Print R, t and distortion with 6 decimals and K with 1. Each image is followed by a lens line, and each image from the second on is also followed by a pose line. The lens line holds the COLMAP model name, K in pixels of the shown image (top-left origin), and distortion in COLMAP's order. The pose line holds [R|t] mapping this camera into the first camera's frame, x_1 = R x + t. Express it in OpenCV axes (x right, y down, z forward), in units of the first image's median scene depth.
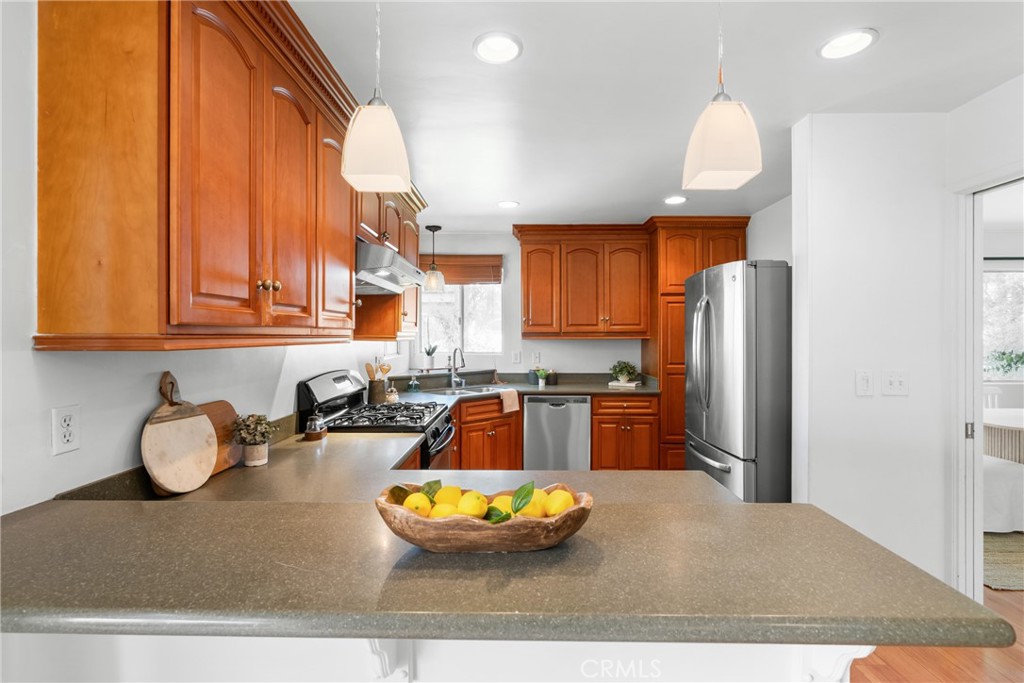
lens RADIAL K [[467.9, 0, 519.2], [0, 467.9, 343.1], [0, 0, 1]] dist [-0.003565, 0.000223]
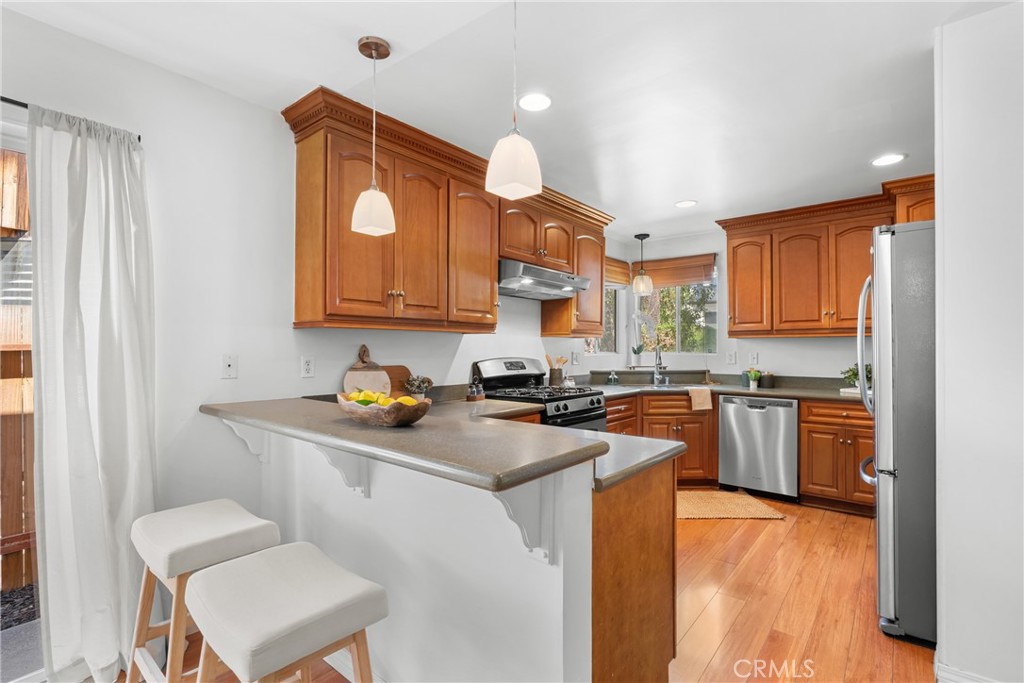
lens RADIAL K [[467.9, 0, 519.2], [0, 467.9, 343.1], [0, 0, 1]] dist [-0.003565, 0.000223]
pose [[0.784693, -0.005407, -0.619861, 0.288350], [-0.010049, 0.999720, -0.021443, 0.029480], [0.619804, 0.023055, 0.784418, -0.020594]]
